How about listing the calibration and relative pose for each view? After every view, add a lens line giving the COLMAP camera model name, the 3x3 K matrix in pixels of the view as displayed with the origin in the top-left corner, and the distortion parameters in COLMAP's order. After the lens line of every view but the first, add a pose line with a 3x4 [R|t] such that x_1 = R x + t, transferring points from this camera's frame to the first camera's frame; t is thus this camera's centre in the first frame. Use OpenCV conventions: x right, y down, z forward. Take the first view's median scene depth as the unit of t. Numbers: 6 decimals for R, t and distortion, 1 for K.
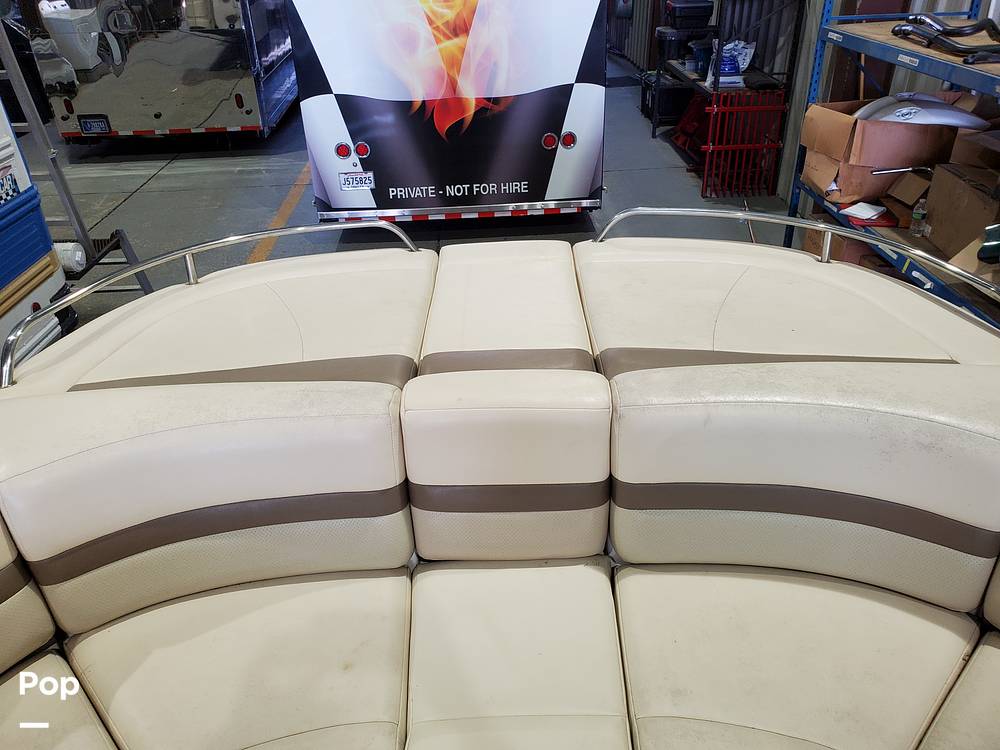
lens RADIAL K [[819.4, 0, 500.0], [0, 819.4, 375.0], [0, 0, 1]] dist [-0.059446, 0.137308]
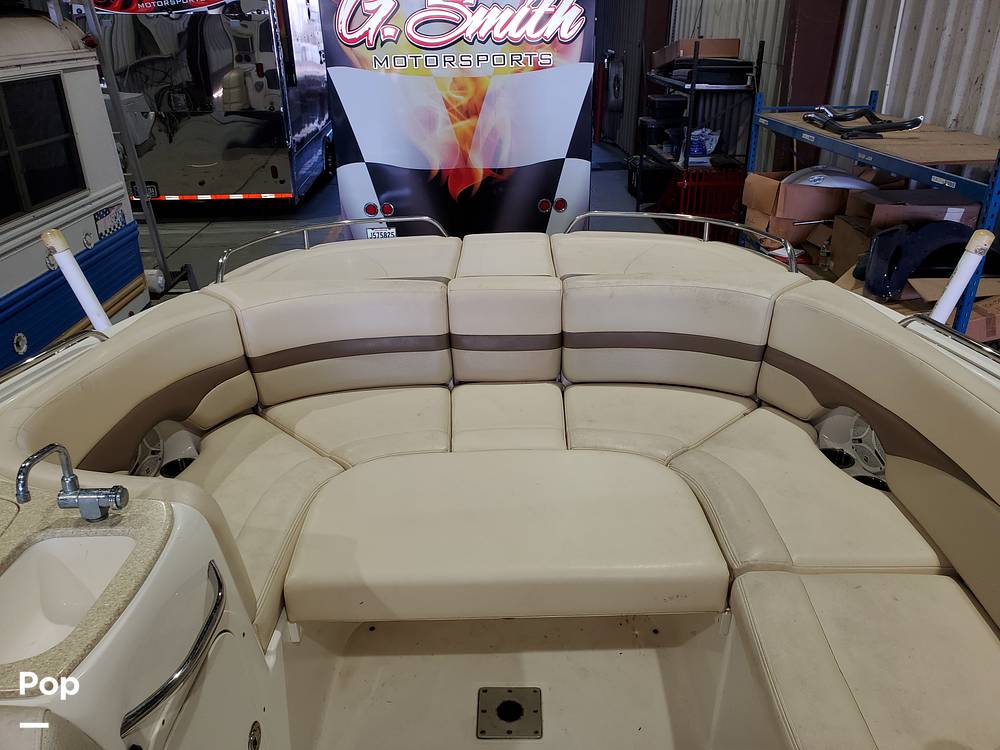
lens RADIAL K [[794.4, 0, 513.4], [0, 794.4, 379.4], [0, 0, 1]] dist [0.008144, 0.004381]
pose [[0.999728, 0.016142, 0.016839, -0.000144], [-0.014589, 0.995965, -0.088548, 0.076571], [-0.018200, 0.088278, 0.995930, -0.147368]]
